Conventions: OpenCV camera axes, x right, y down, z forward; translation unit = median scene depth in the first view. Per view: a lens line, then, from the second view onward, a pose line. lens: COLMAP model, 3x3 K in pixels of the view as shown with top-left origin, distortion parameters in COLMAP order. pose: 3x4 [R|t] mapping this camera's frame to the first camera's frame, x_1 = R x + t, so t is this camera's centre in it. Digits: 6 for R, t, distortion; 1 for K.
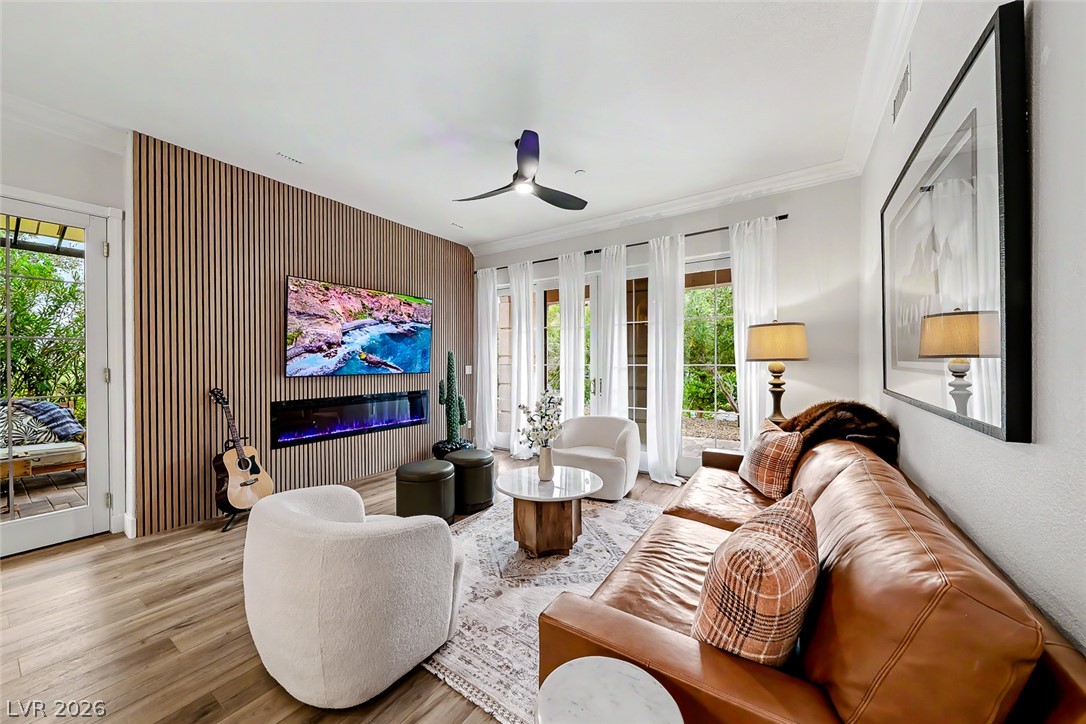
lens RADIAL K [[394.4, 0, 527.7], [0, 394.4, 364.1], [0, 0, 1]] dist [-0.001007, -0.000260]
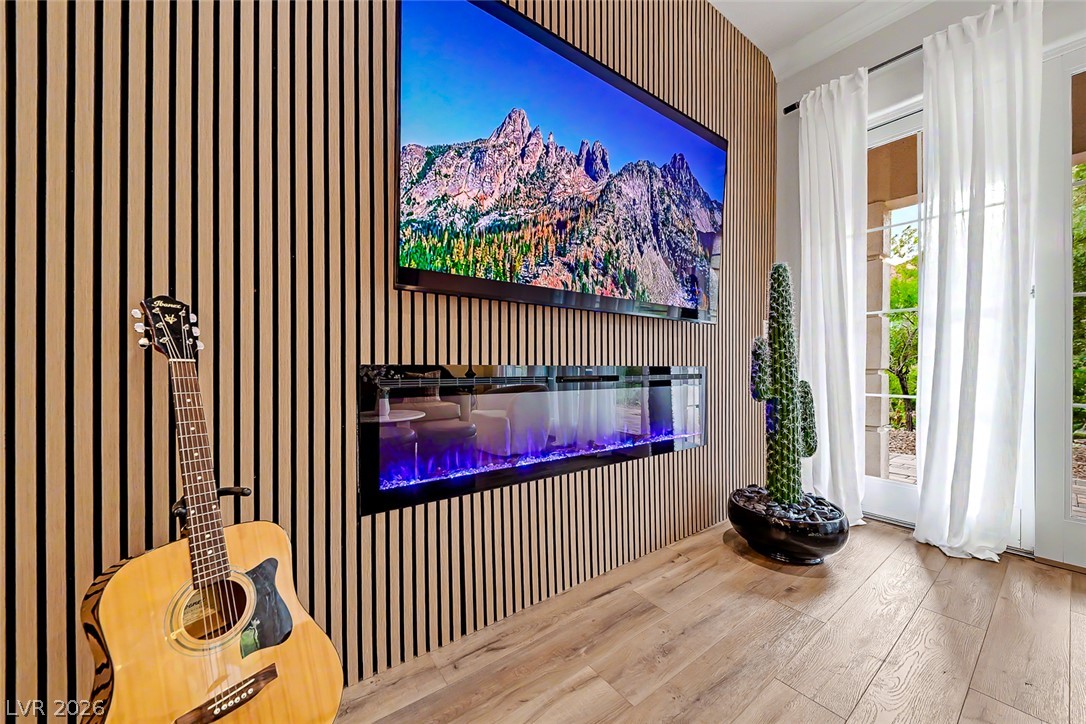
lens RADIAL K [[372.5, 0, 503.2], [0, 372.5, 375.1], [0, 0, 1]] dist [0.000952, -0.000009]
pose [[0.930978, -0.003414, -0.365061, -0.472264], [0.001479, 0.999983, -0.005581, 0.115563], [0.365074, 0.004656, 0.930967, 0.831061]]
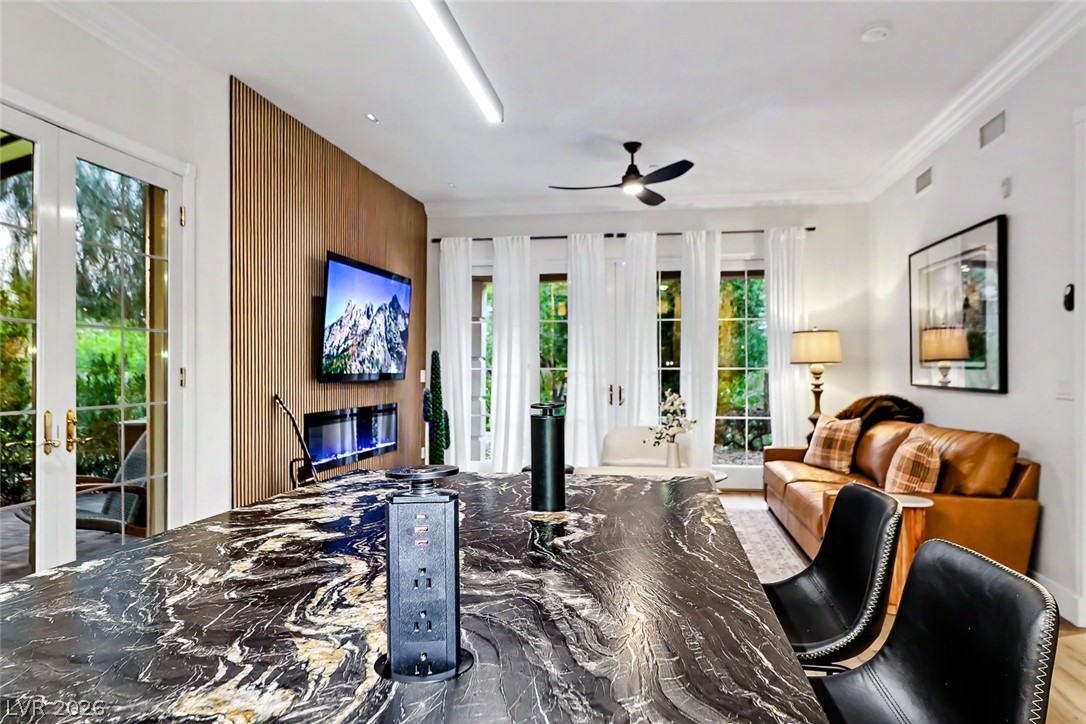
lens RADIAL K [[747.0, 0, 547.2], [0, 747.0, 360.5], [0, 0, 1]] dist [-0.002162, 0.002102]
pose [[0.906876, 0.007624, 0.421329, -0.952765], [-0.000143, 0.999842, -0.017785, 0.020517], [-0.421398, 0.016069, 0.906733, -0.588762]]
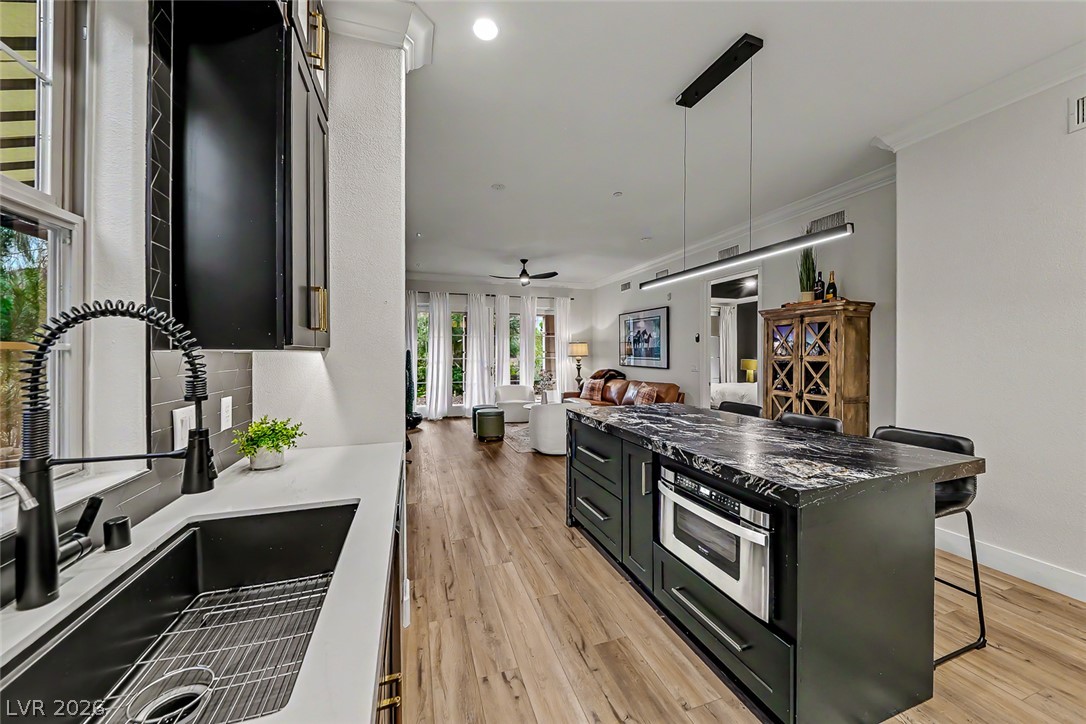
lens RADIAL K [[388.8, 0, 544.4], [0, 388.8, 356.1], [0, 0, 1]] dist [-0.001413, -0.000362]
pose [[0.599060, -0.005538, 0.800685, -1.610862], [0.003686, 0.999985, 0.004158, -0.021587], [-0.800696, 0.000461, 0.599071, -0.400321]]
